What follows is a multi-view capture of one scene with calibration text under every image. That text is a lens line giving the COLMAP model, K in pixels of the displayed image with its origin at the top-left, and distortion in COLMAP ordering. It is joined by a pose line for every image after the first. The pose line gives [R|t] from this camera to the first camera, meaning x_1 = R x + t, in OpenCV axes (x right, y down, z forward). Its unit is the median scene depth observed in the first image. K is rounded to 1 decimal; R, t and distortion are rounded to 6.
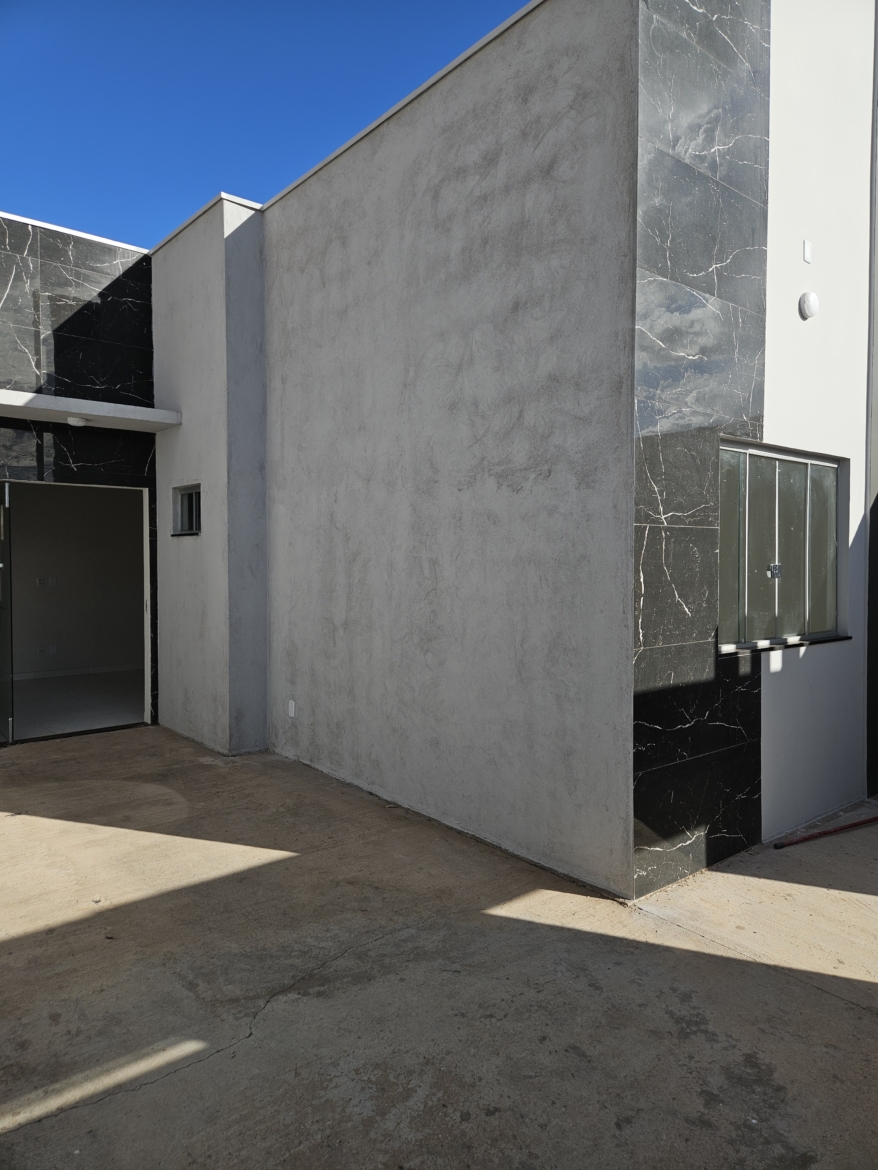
lens RADIAL K [[779.0, 0, 437.6], [0, 779.0, 575.0], [0, 0, 1]] dist [0.068562, -0.061897]
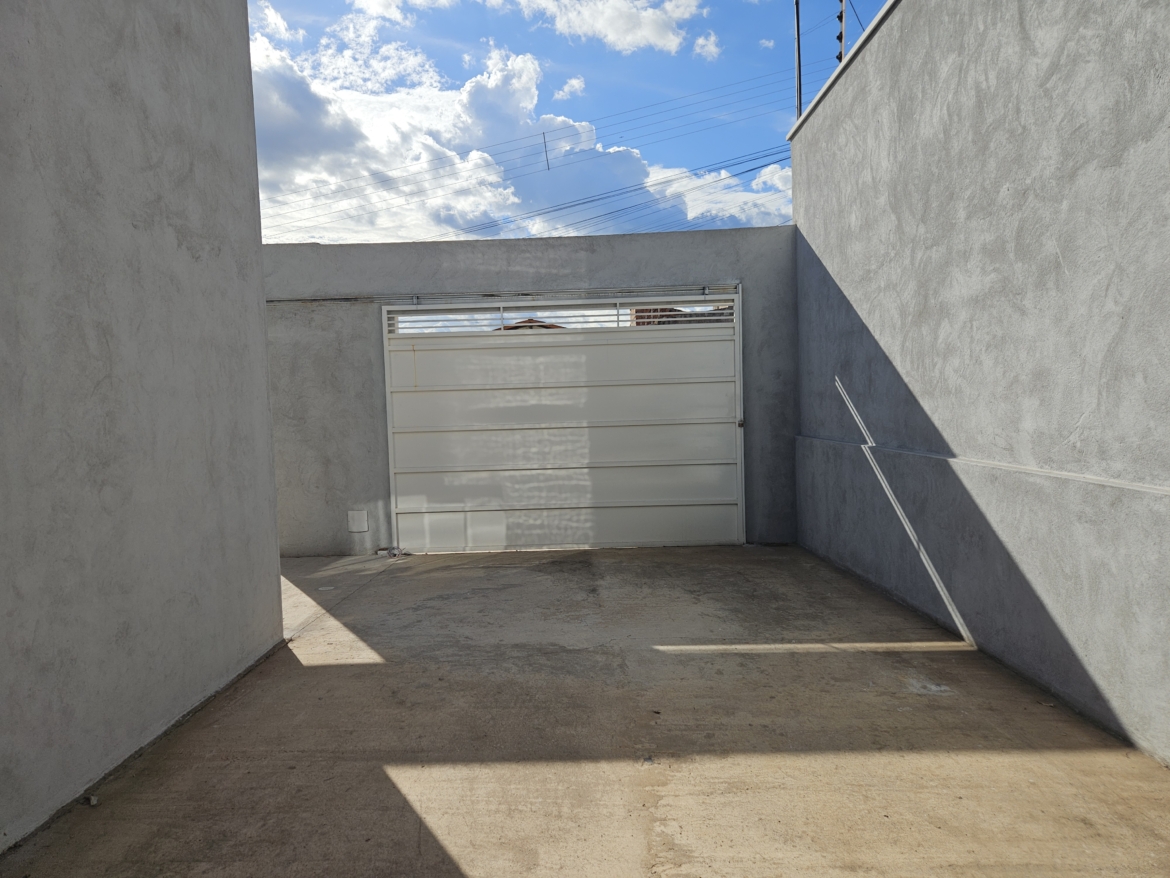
lens RADIAL K [[779.0, 0, 569.1], [0, 779.0, 449.7], [0, 0, 1]] dist [0.068562, -0.061897]
pose [[-0.753348, -0.013229, 0.657489, -0.743851], [0.046979, 0.996161, 0.073871, 0.051174], [-0.655942, 0.086539, -0.749834, 1.368543]]
